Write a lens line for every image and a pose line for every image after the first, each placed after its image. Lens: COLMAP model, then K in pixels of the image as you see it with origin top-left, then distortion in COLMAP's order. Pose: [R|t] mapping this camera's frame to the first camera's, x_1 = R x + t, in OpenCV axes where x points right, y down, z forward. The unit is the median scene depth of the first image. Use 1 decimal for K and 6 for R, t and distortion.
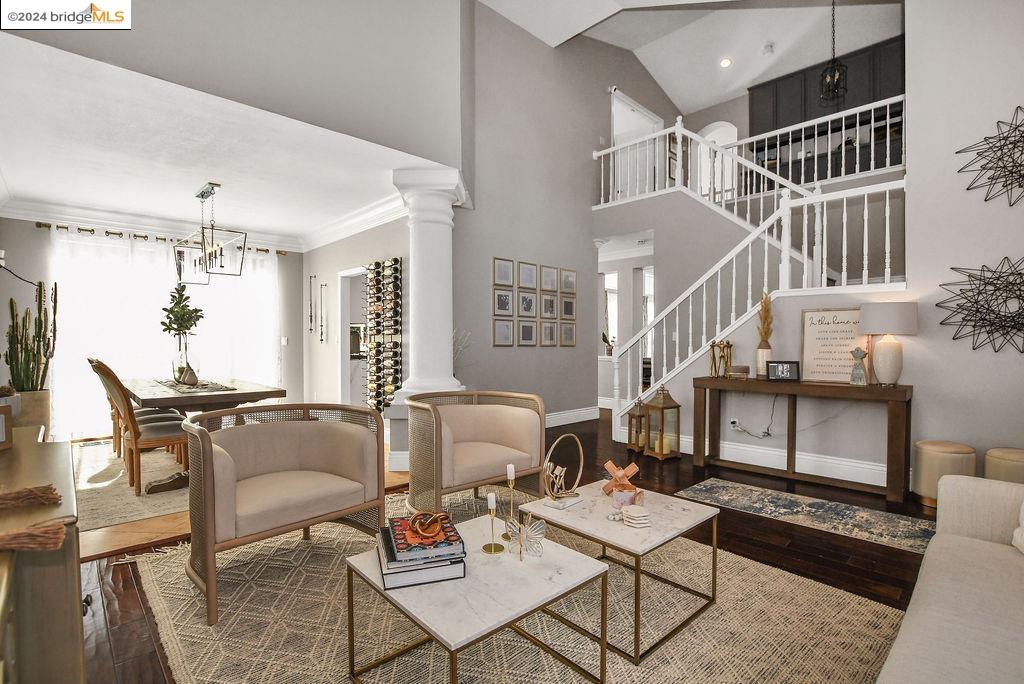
lens RADIAL K [[478.7, 0, 510.1], [0, 478.7, 350.6], [0, 0, 1]] dist [-0.031302, 0.001682]
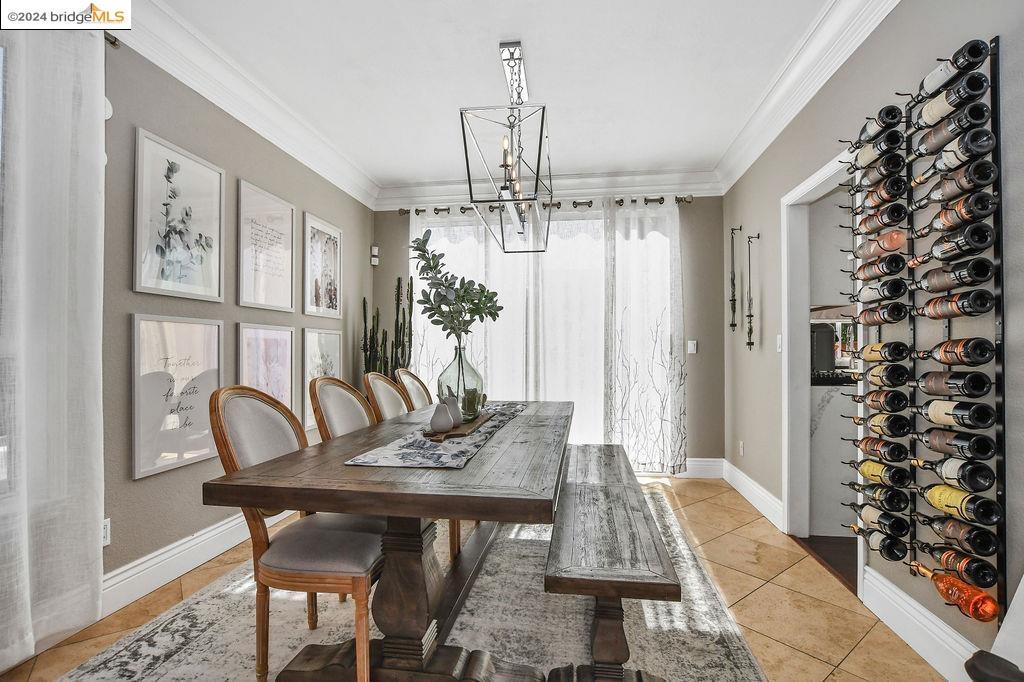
lens RADIAL K [[478.7, 0, 510.1], [0, 478.7, 349.6], [0, 0, 1]] dist [-0.031302, 0.001682]
pose [[0.615847, -0.005534, -0.787846, -0.191015], [-0.013129, 0.999764, -0.017285, -0.004223], [0.787756, 0.020989, 0.615629, 0.607896]]
